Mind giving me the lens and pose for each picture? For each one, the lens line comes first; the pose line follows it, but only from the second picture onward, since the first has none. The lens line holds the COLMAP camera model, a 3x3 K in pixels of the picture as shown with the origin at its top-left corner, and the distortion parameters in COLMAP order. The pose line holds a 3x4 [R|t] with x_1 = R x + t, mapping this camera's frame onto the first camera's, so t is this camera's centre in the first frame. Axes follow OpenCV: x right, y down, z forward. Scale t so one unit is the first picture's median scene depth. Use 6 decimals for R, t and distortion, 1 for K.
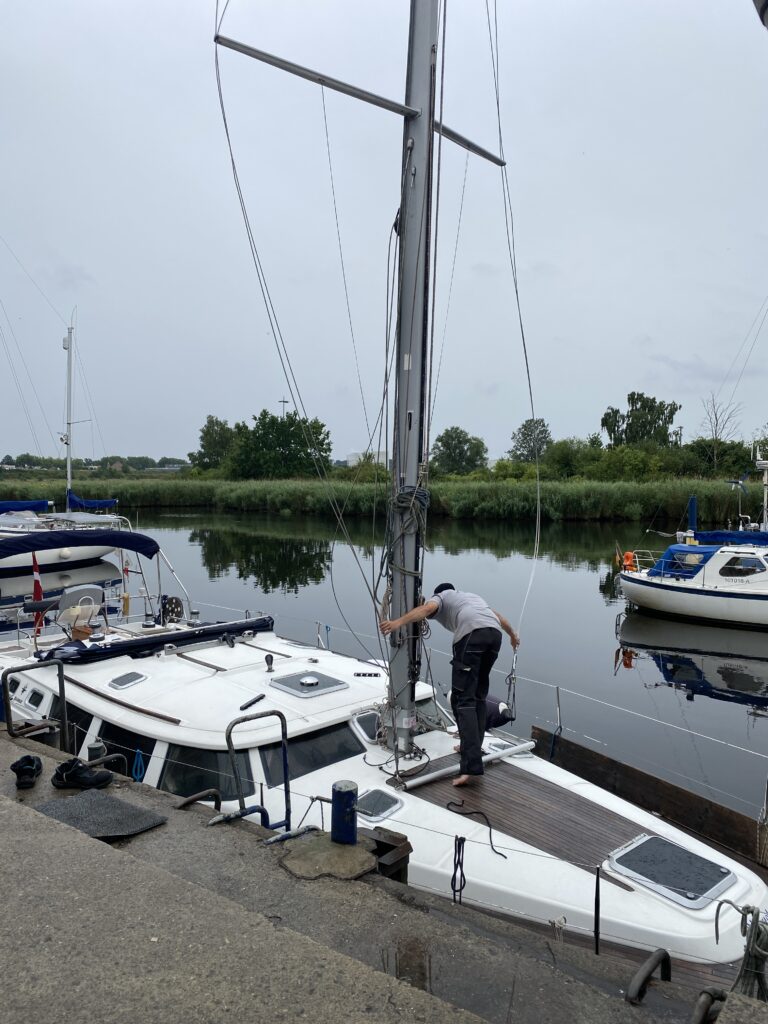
lens RADIAL K [[777.1, 0, 388.8], [0, 777.1, 517.7], [0, 0, 1]] dist [0.066330, -0.122564]
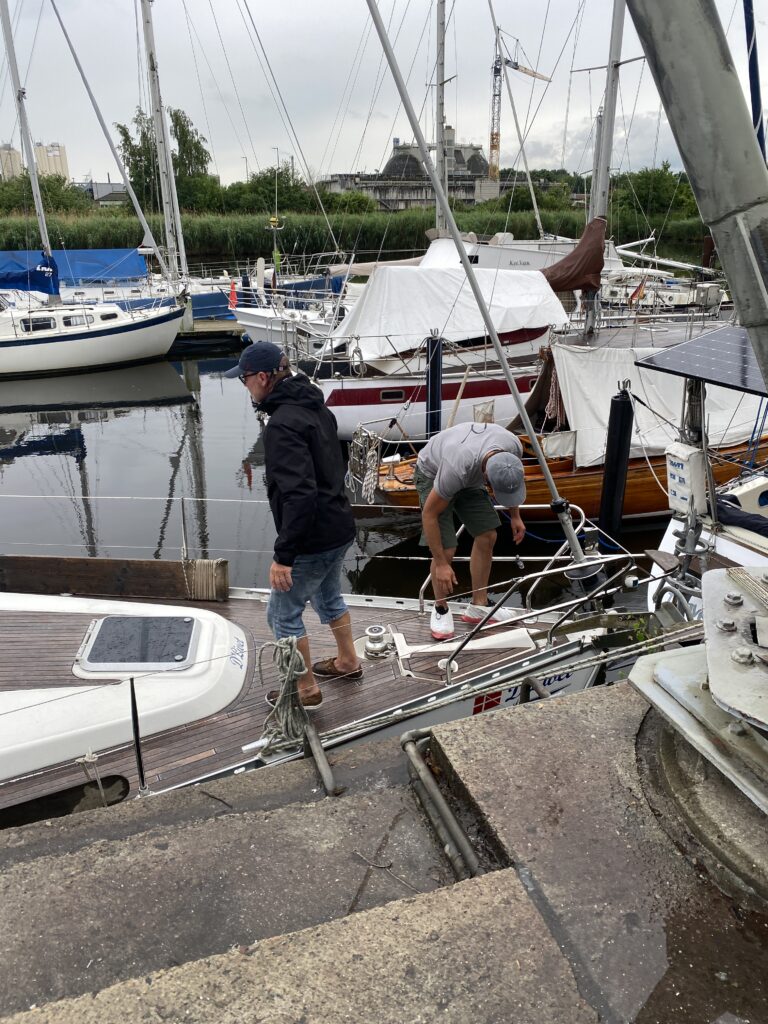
lens RADIAL K [[777.1, 0, 388.8], [0, 777.1, 517.7], [0, 0, 1]] dist [0.066330, -0.122564]
pose [[0.571626, -0.308457, 0.760327, -0.007308], [0.055912, 0.939137, 0.338962, 0.001094], [-0.818607, -0.151249, 0.554082, 0.016400]]
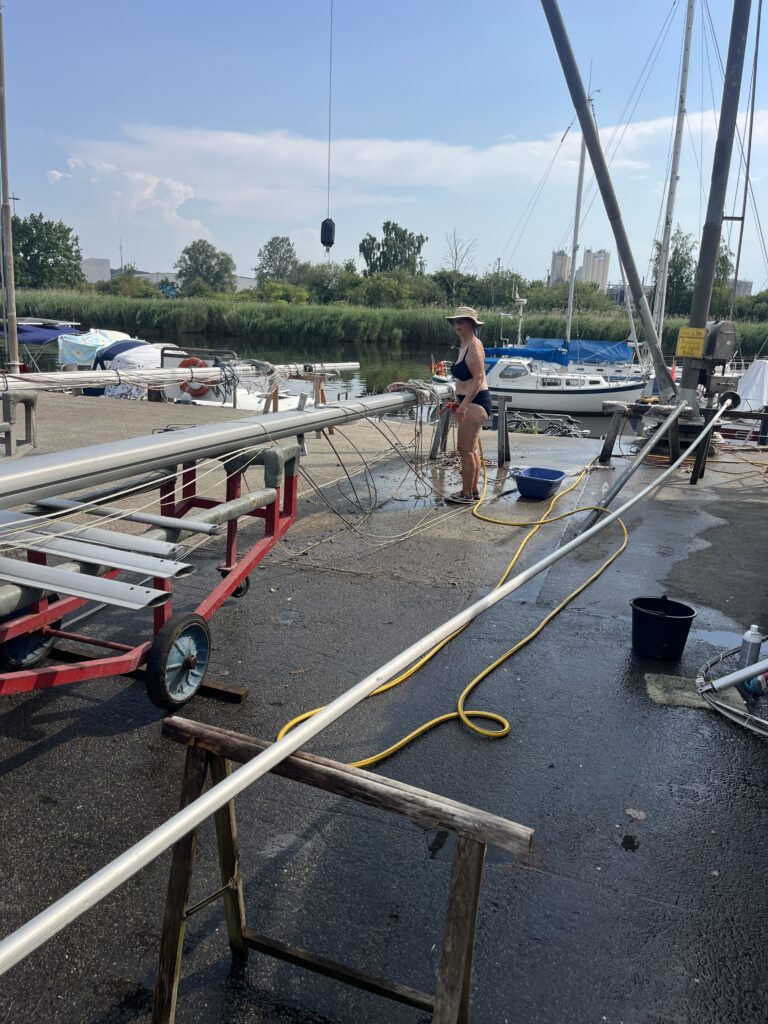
lens RADIAL K [[763.2, 0, 388.9], [0, 763.2, 496.0], [0, 0, 1]] dist [0.055376, -0.003755]
pose [[0.941074, -0.047452, 0.334855, -0.070616], [-0.021733, 0.979577, 0.199893, 0.001555], [-0.337501, -0.195391, 0.920823, -0.083485]]
